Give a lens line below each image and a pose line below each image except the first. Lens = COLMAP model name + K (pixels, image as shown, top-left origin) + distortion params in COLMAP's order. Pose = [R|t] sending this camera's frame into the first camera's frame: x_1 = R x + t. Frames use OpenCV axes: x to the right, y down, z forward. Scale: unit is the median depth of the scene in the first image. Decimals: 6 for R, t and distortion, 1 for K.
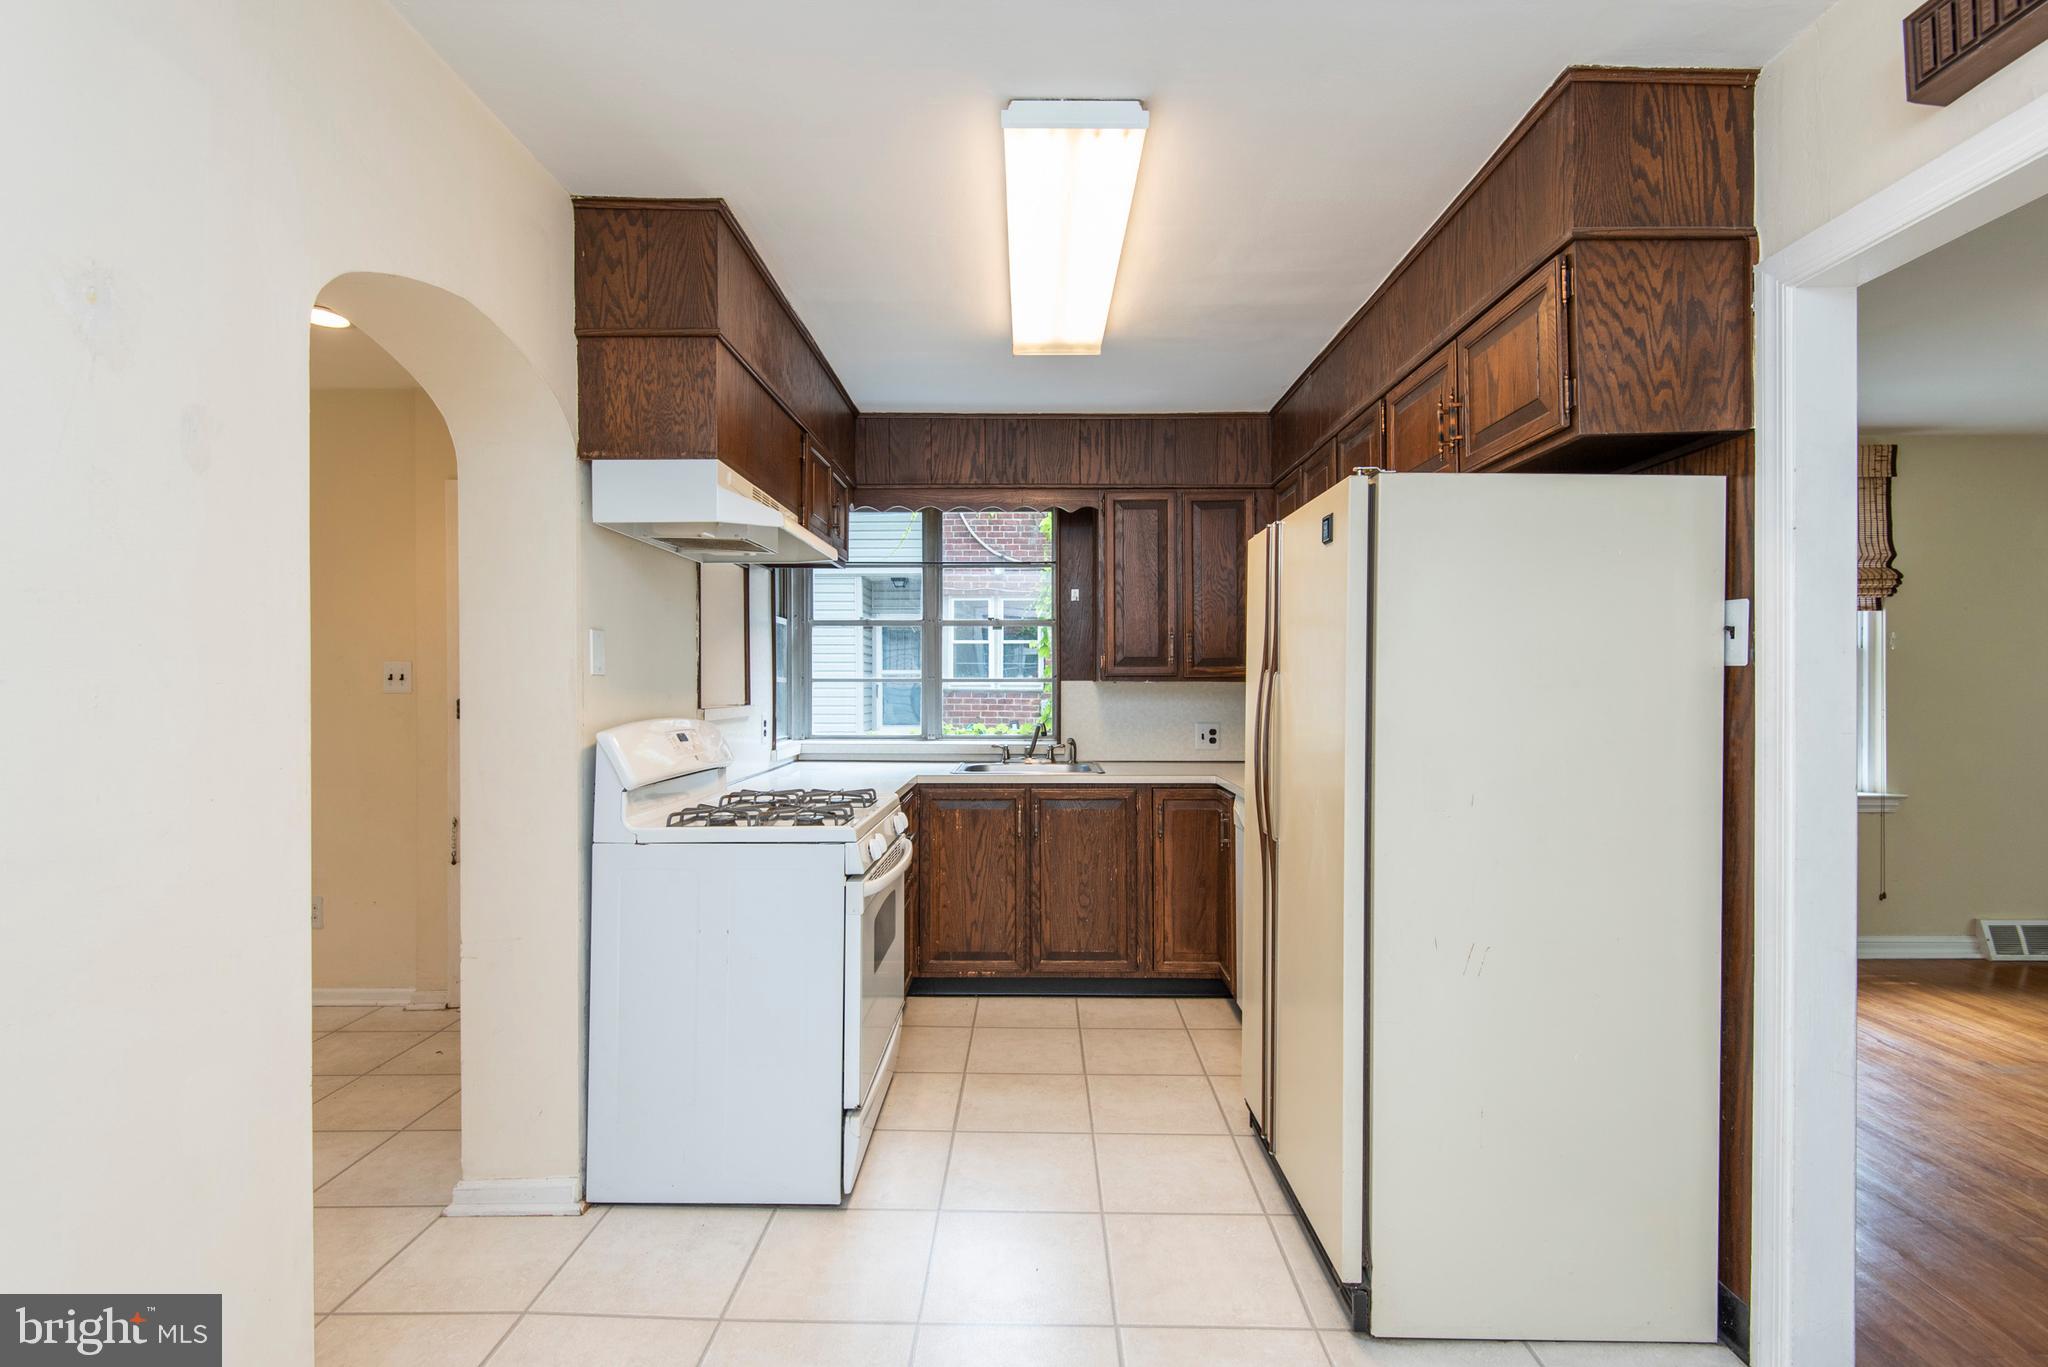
lens RADIAL K [[969.8, 0, 1048.9], [0, 969.8, 684.7], [0, 0, 1]] dist [0.030804, -0.019136]
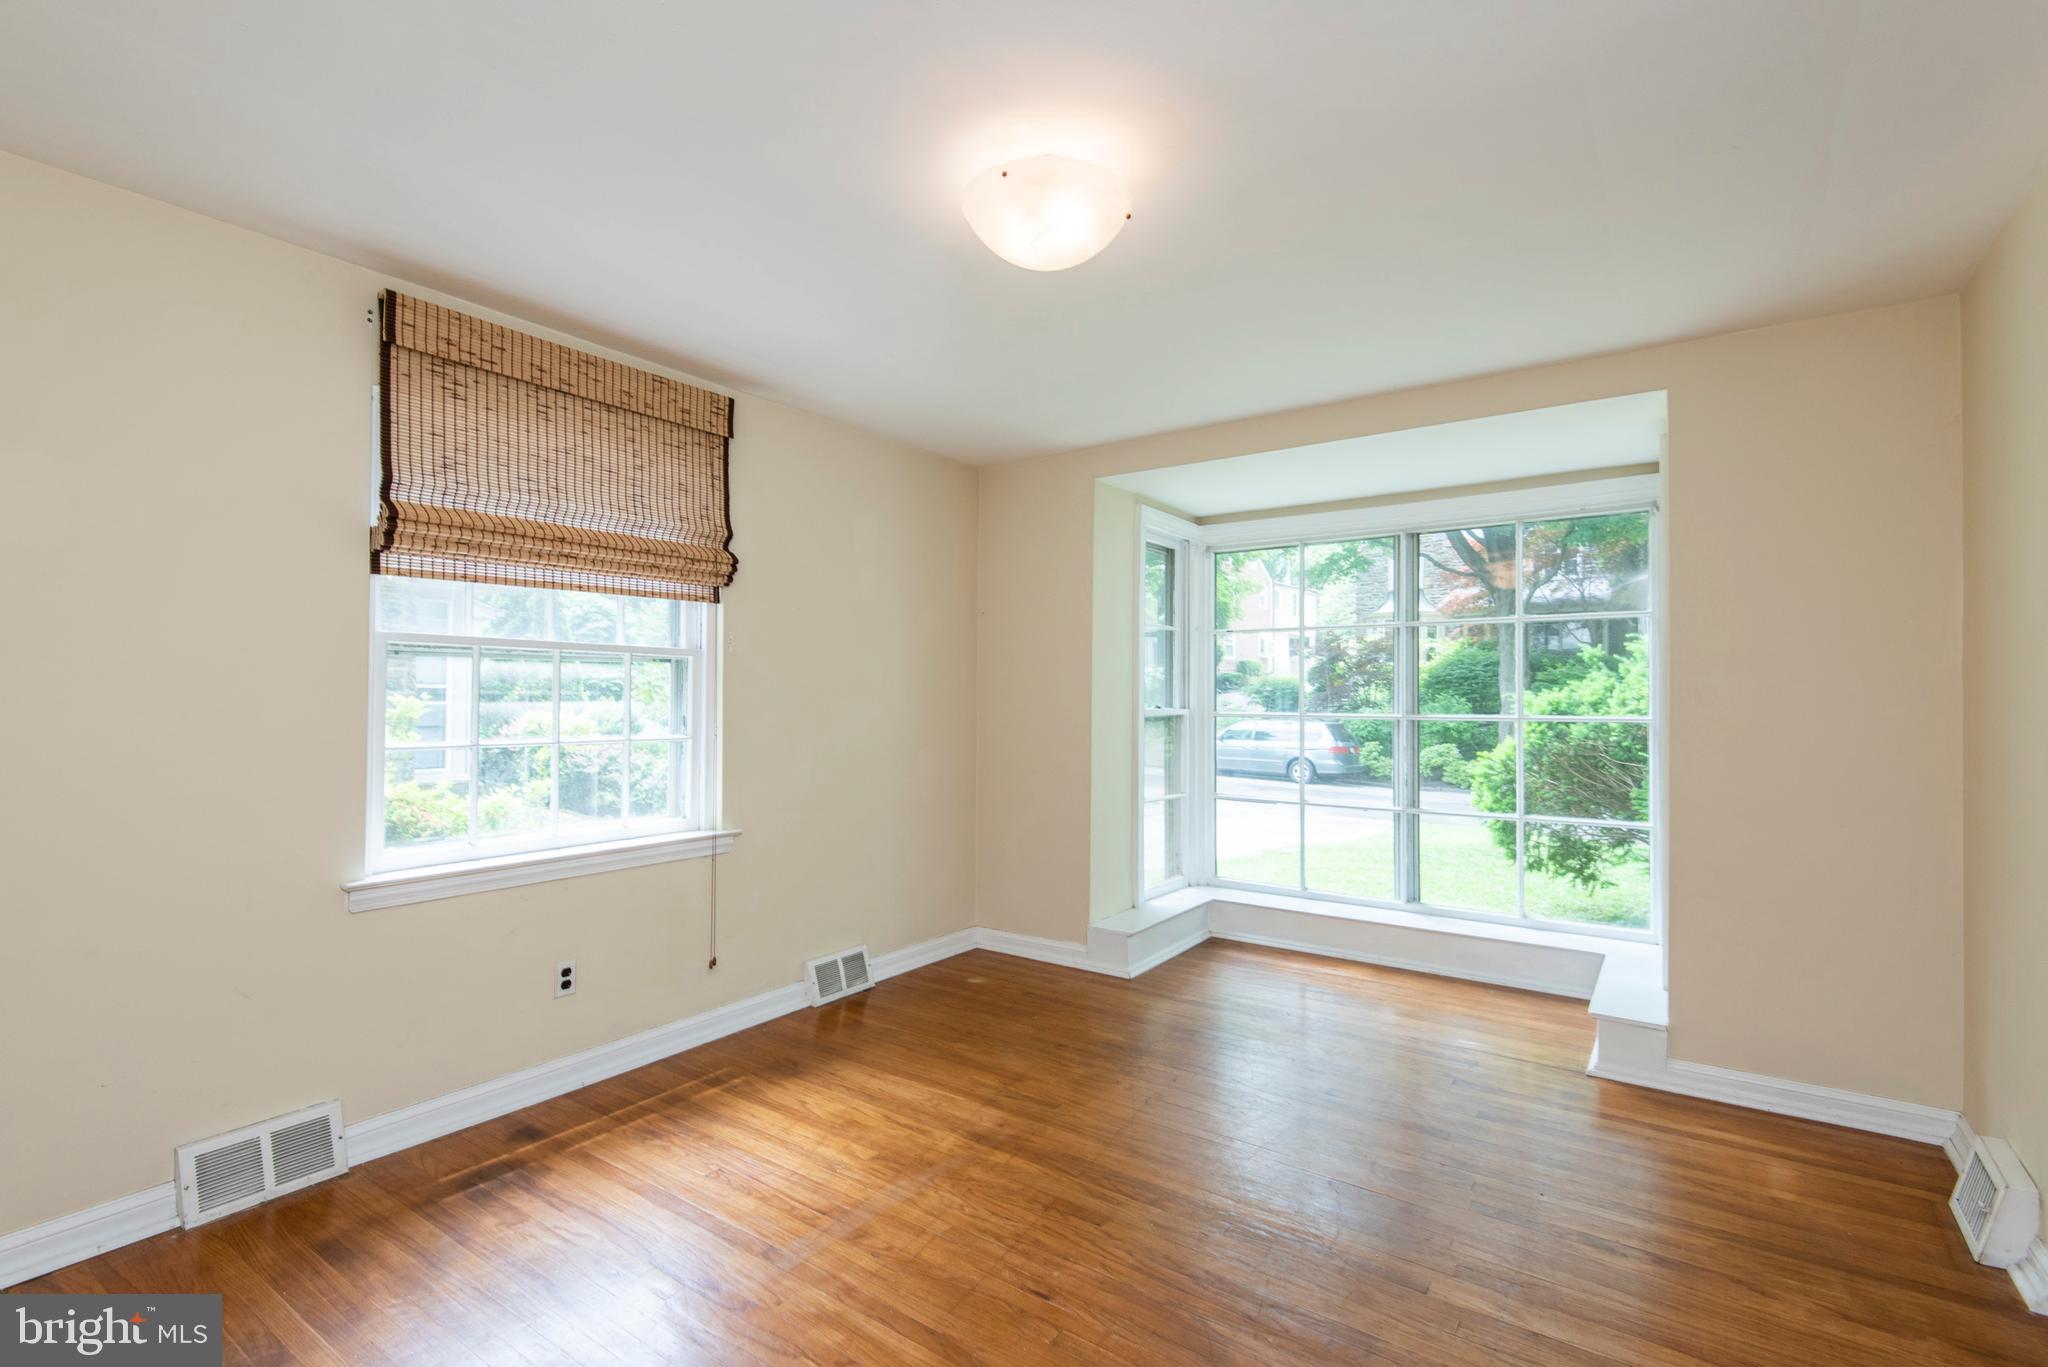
lens RADIAL K [[917.9, 0, 1017.7], [0, 917.9, 688.5], [0, 0, 1]] dist [0.038146, -0.021724]
pose [[0.598512, 0.016728, 0.800939, 0.454376], [-0.011182, 0.999859, -0.012527, 0.002490], [-0.801036, -0.001458, 0.598615, 0.406077]]
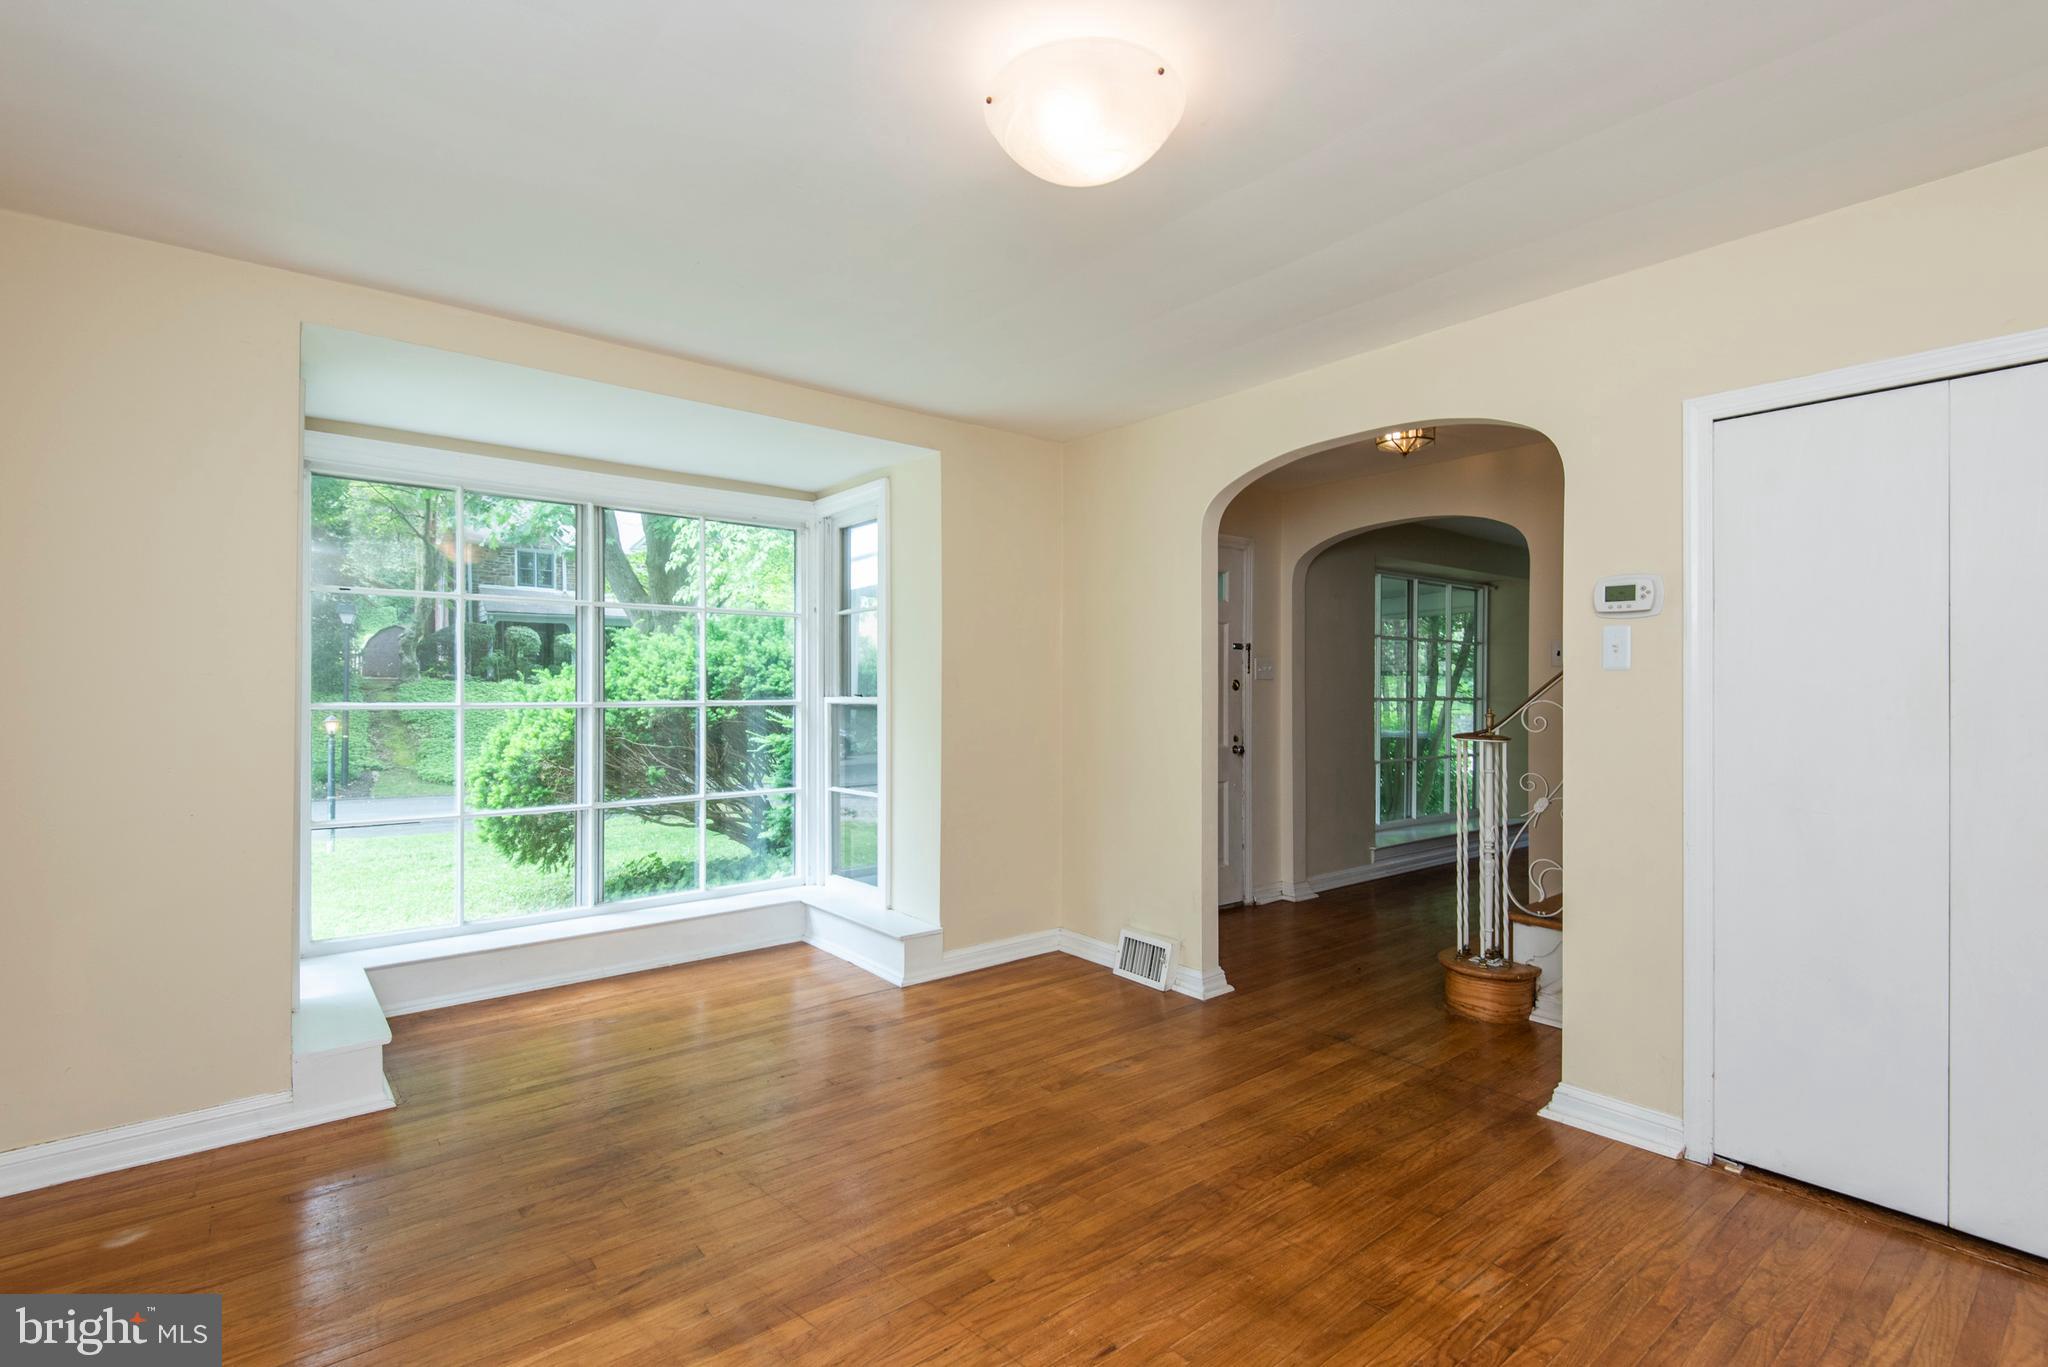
lens RADIAL K [[935.0, 0, 968.8], [0, 935.0, 684.3], [0, 0, 1]] dist [0.000104, -0.001094]
pose [[-0.598924, 0.015428, 0.800657, 0.548528], [0.002087, 0.999841, -0.017705, 0.014152], [-0.800803, -0.008933, -0.598861, 1.020961]]
